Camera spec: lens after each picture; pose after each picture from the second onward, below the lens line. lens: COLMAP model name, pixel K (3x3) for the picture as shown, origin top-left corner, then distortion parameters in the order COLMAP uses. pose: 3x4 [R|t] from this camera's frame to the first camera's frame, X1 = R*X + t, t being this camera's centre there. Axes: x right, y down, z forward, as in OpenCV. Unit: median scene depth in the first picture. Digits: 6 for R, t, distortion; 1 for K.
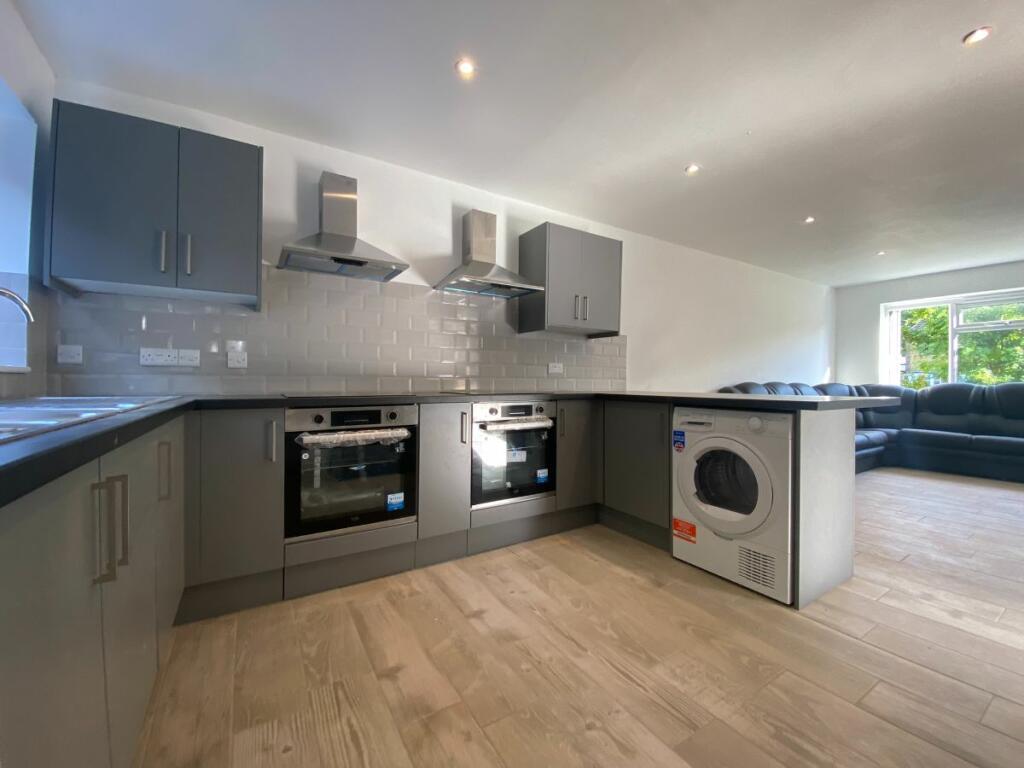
lens RADIAL K [[414.6, 0, 510.6], [0, 414.6, 378.3], [0, 0, 1]] dist [0.021949, -0.022063]
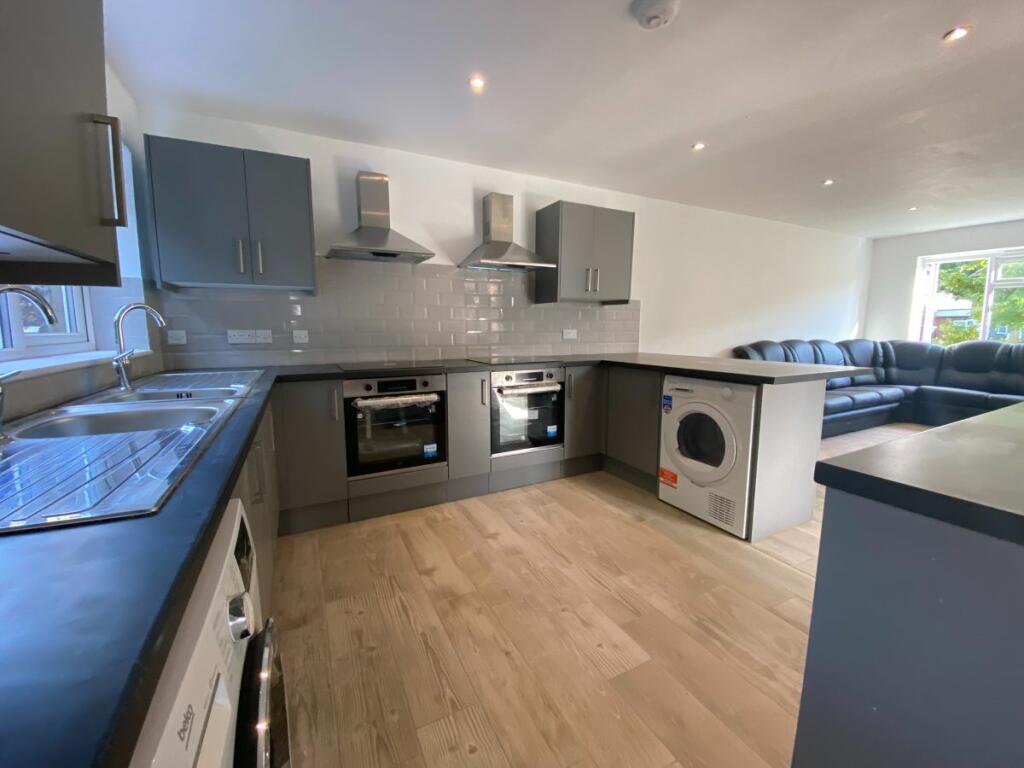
lens RADIAL K [[414.6, 0, 510.6], [0, 414.6, 378.3], [0, 0, 1]] dist [0.021949, -0.022063]
pose [[0.996135, 0.002942, -0.087791, 0.073426], [0.008485, 0.991544, 0.129496, -0.079254], [0.087429, -0.129740, 0.987686, -0.186055]]
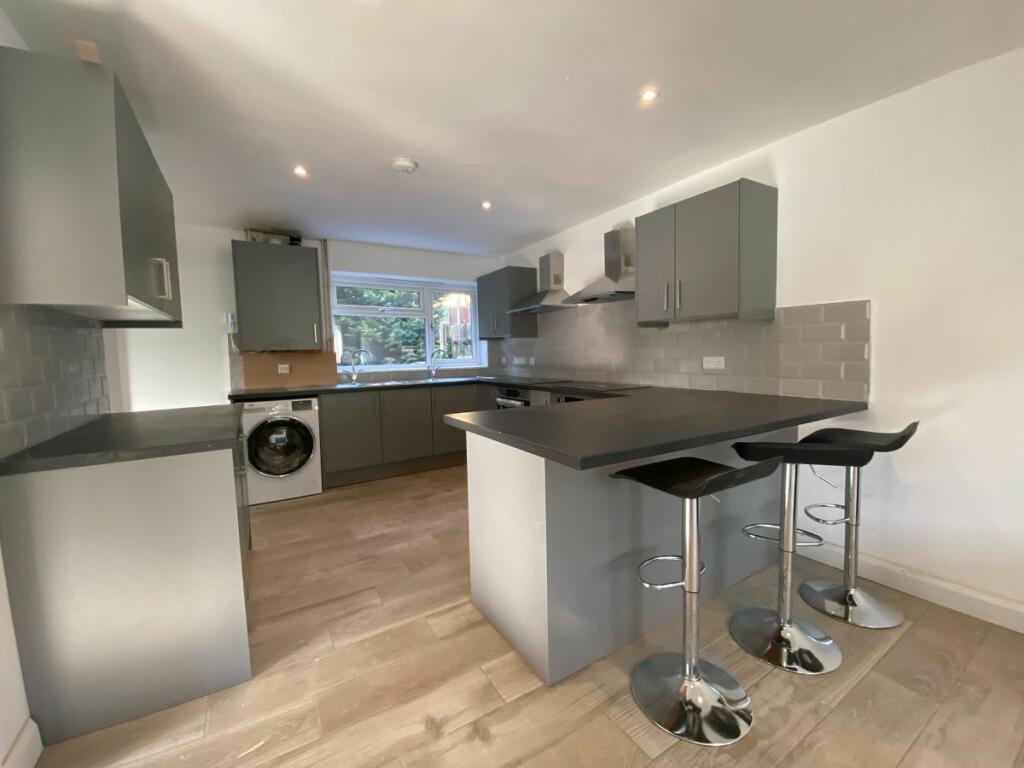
lens RADIAL K [[414.6, 0, 510.6], [0, 414.6, 378.3], [0, 0, 1]] dist [0.021949, -0.022063]
pose [[-0.014543, 0.046732, -0.998802, 1.463272], [0.014782, 0.998808, 0.046517, -0.060157], [0.999785, -0.014088, -0.015217, 0.946288]]
